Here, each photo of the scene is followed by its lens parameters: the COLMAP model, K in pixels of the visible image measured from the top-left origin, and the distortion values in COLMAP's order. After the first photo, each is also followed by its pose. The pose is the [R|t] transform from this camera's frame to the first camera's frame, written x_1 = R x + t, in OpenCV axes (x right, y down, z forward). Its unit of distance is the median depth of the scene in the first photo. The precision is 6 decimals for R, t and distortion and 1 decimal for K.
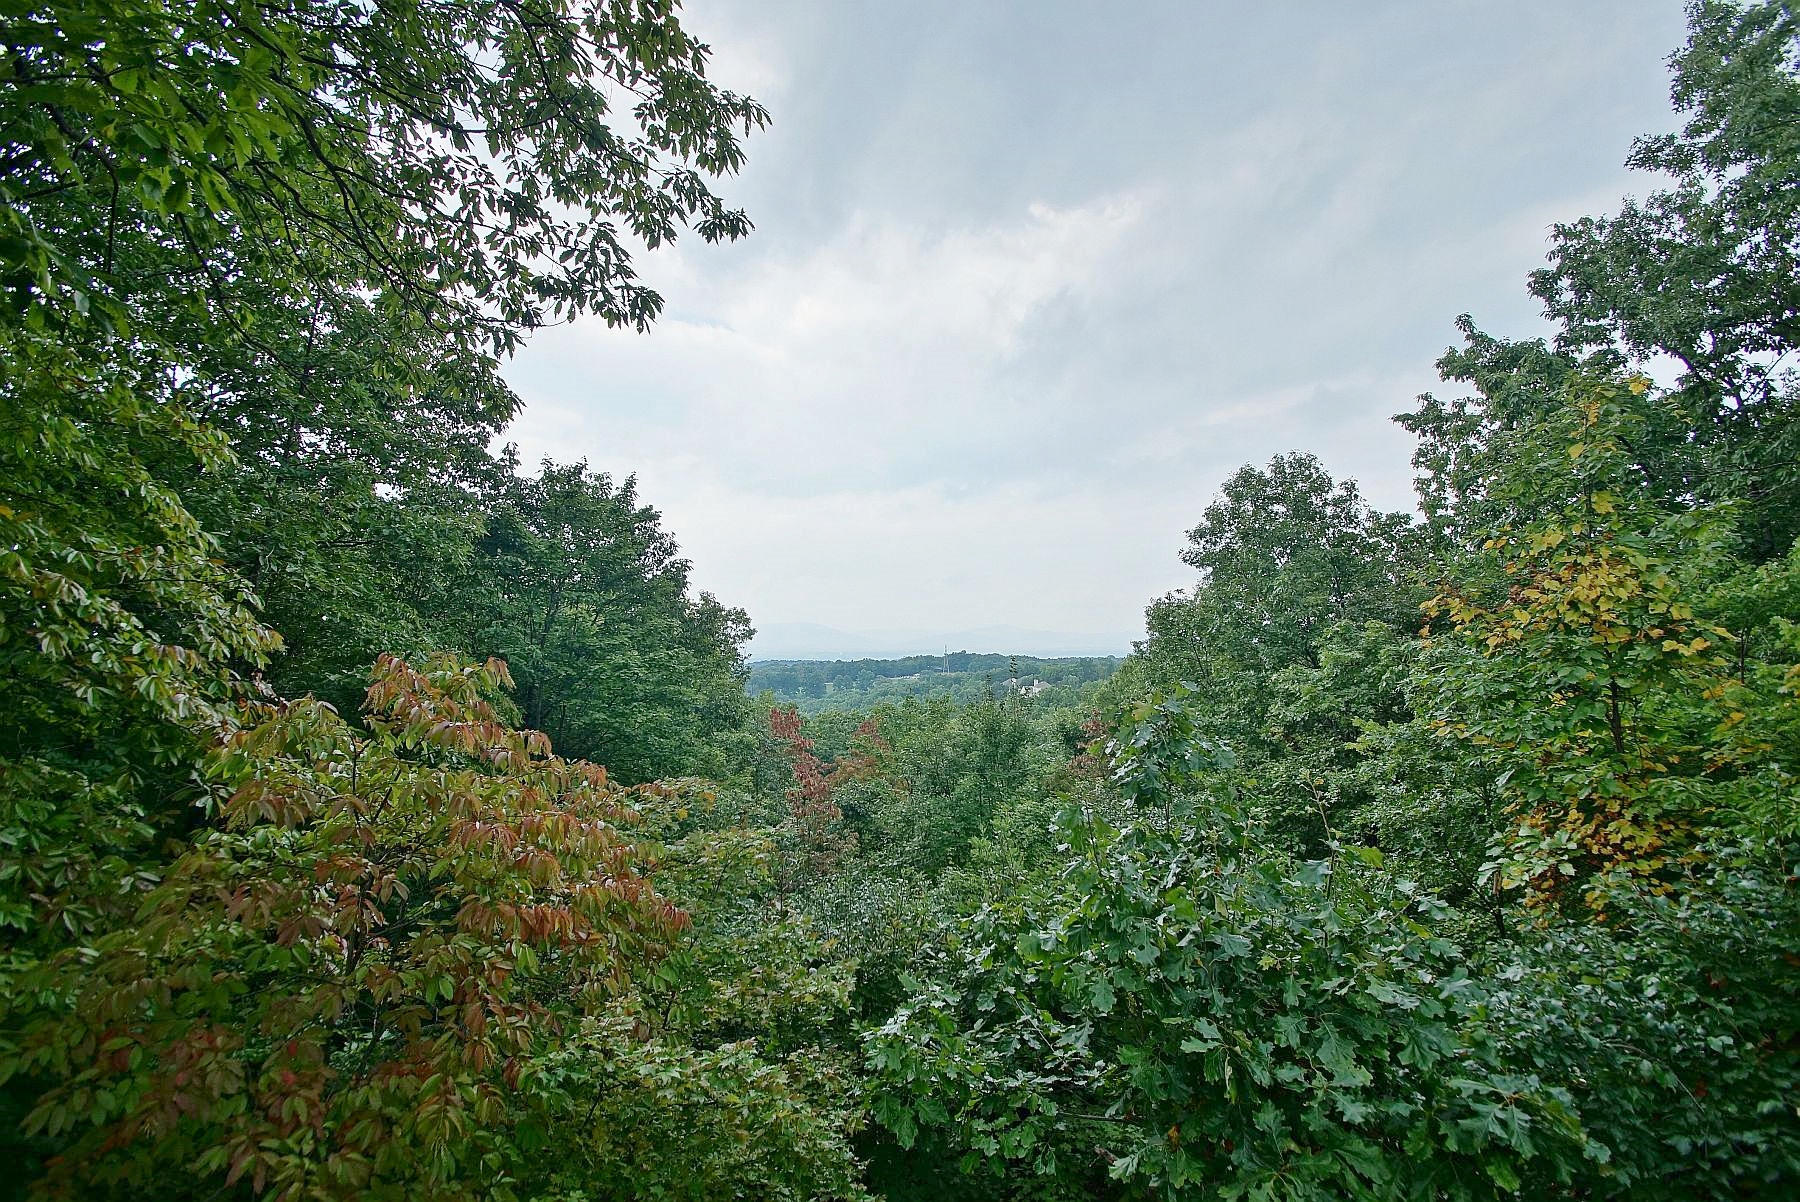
lens RADIAL K [[787.4, 0, 896.0], [0, 787.4, 610.6], [0, 0, 1]] dist [0.009343, -0.014565]
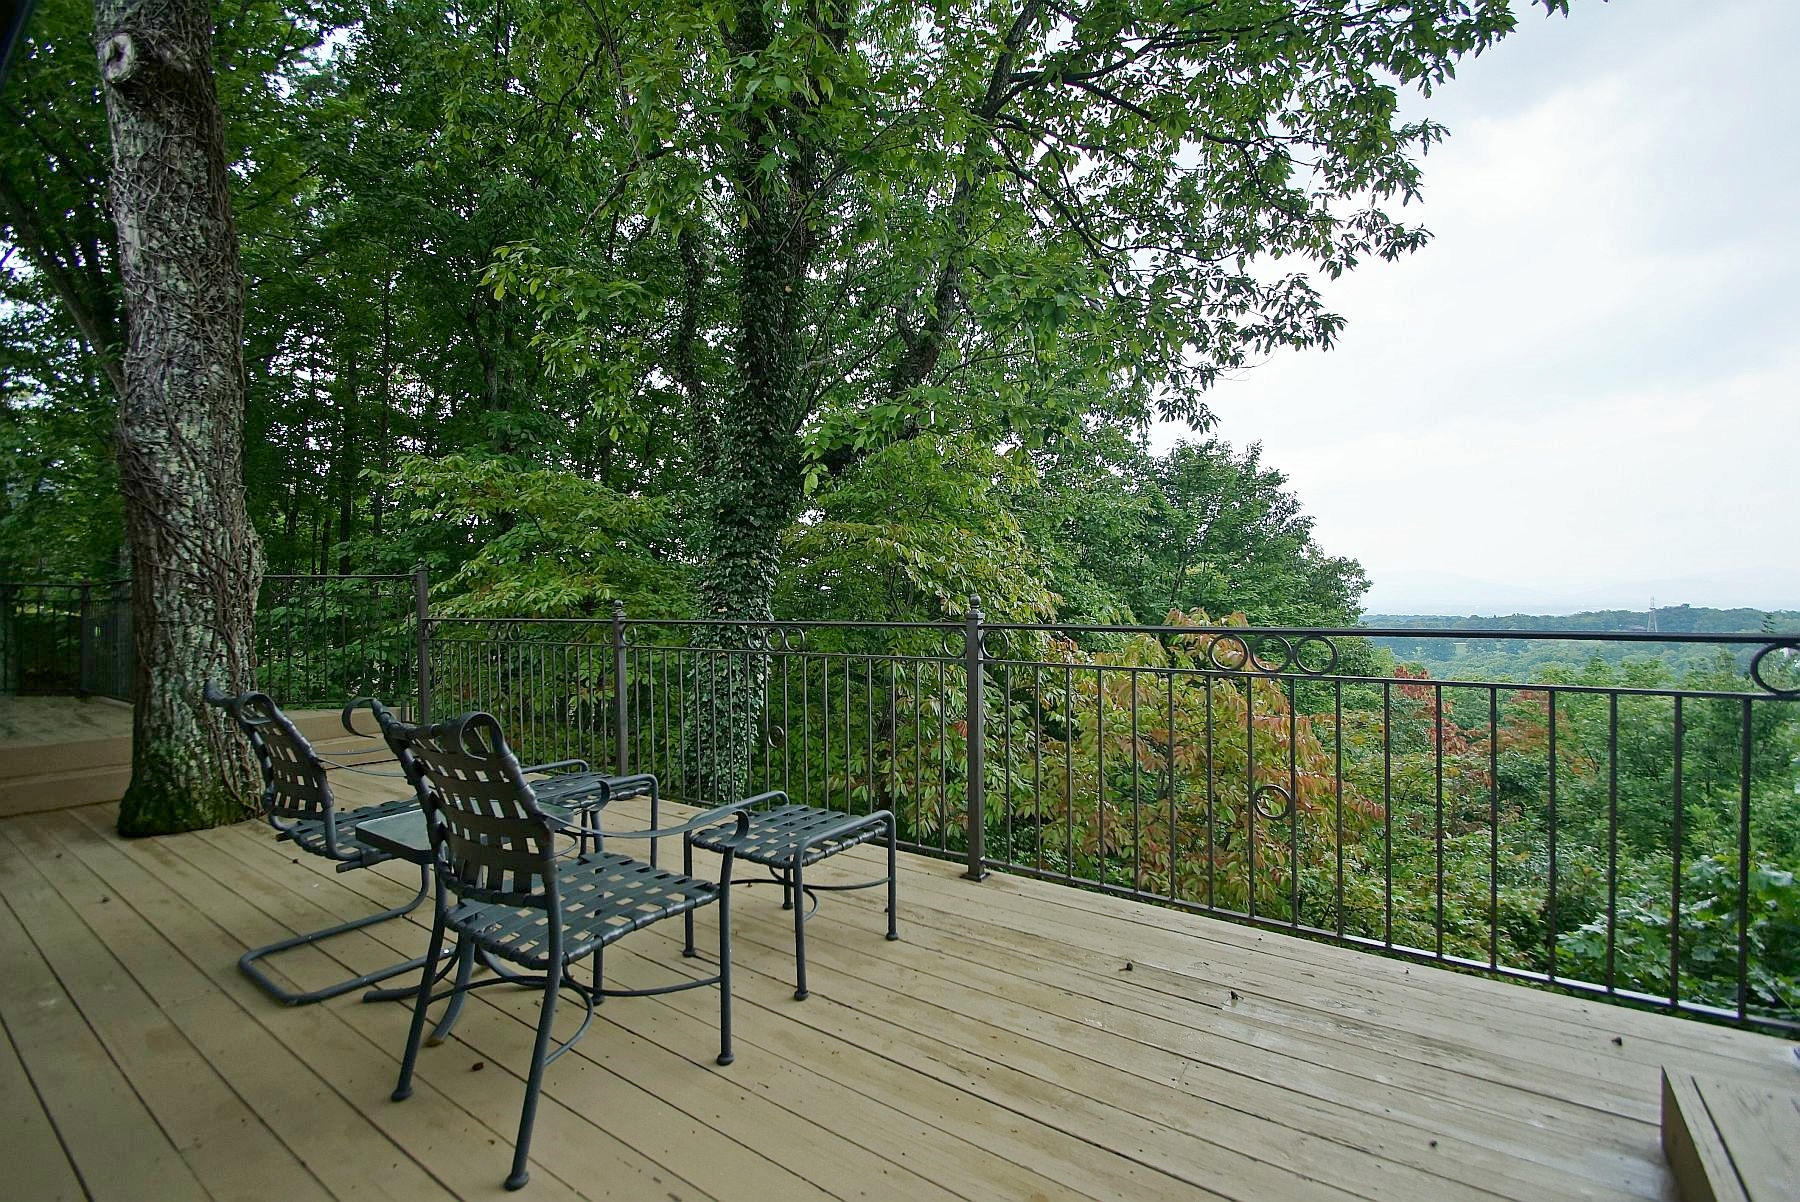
lens RADIAL K [[787.4, 0, 895.2], [0, 787.4, 613.2], [0, 0, 1]] dist [0.009343, -0.014565]
pose [[0.762326, 0.006996, -0.647155, -0.034290], [0.033789, 0.998148, 0.050593, -0.026400], [0.646311, -0.060435, 0.760677, -0.400988]]
